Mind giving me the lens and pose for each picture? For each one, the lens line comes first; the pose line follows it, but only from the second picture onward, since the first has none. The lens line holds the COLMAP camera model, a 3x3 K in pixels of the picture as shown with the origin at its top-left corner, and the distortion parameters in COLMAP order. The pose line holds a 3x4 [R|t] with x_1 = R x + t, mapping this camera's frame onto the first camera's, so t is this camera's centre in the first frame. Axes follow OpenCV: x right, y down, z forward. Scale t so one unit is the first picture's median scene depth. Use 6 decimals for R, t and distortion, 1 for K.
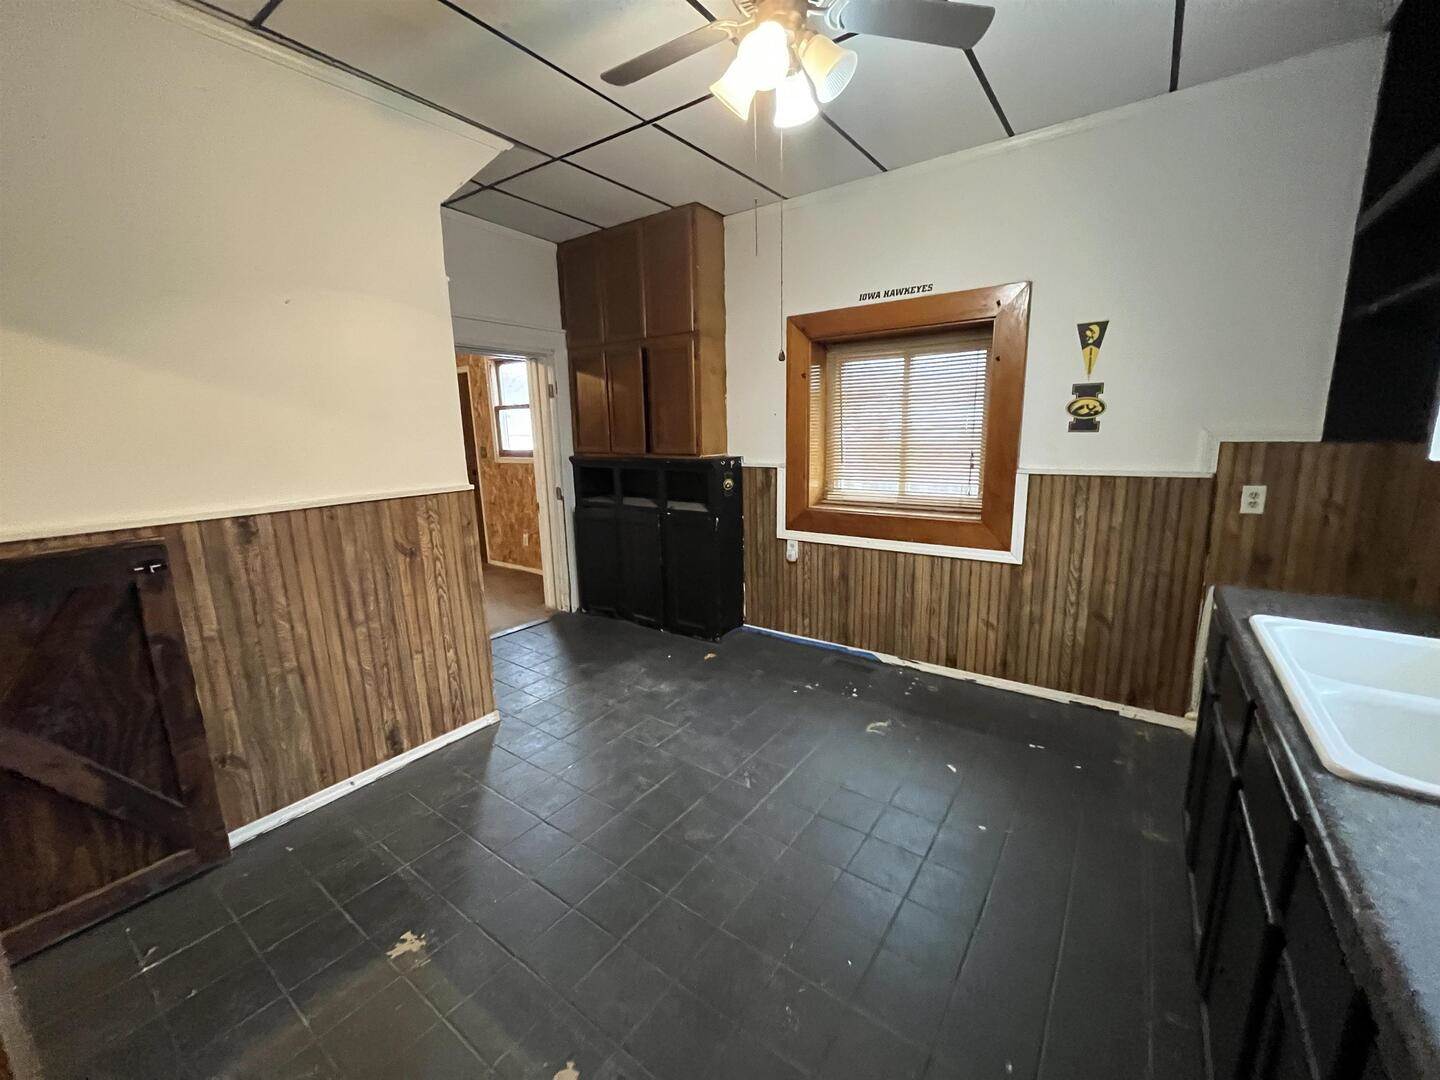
lens RADIAL K [[578.6, 0, 720.0], [0, 578.6, 540.0], [0, 0, 1]] dist [-0.003876, -0.000234]
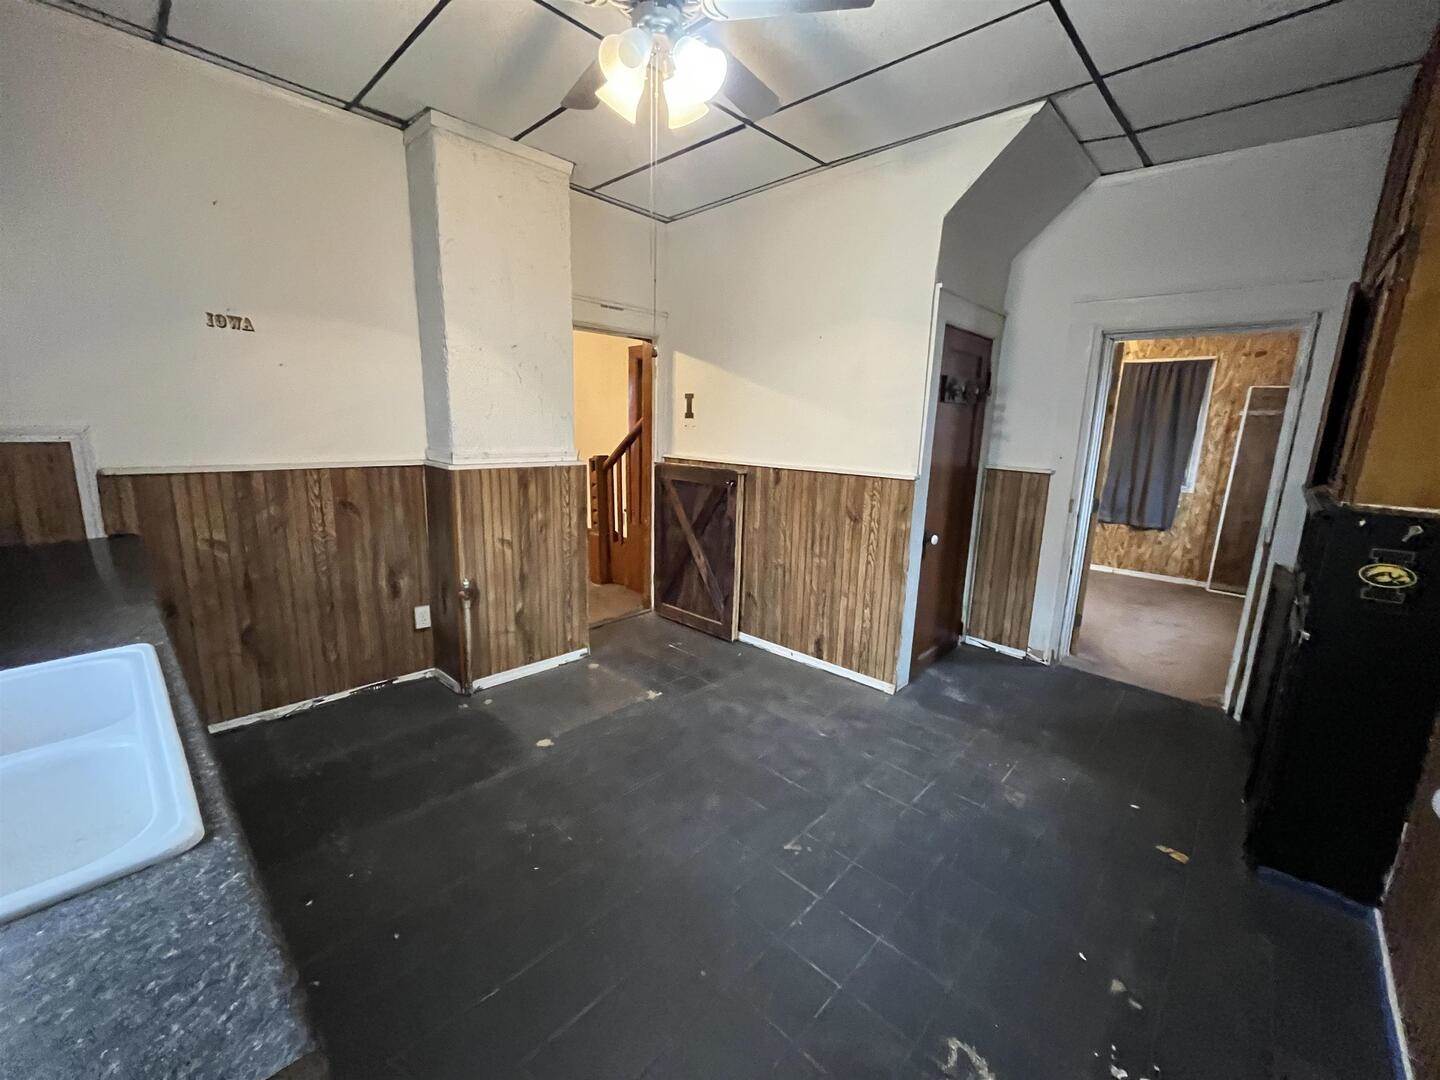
lens RADIAL K [[578.6, 0, 720.0], [0, 578.6, 540.0], [0, 0, 1]] dist [-0.003876, -0.000234]
pose [[-0.134594, 0.217408, -0.966757, 0.687323], [-0.217111, 0.945457, 0.242845, -0.164436], [0.966823, 0.242579, -0.080052, 0.756155]]
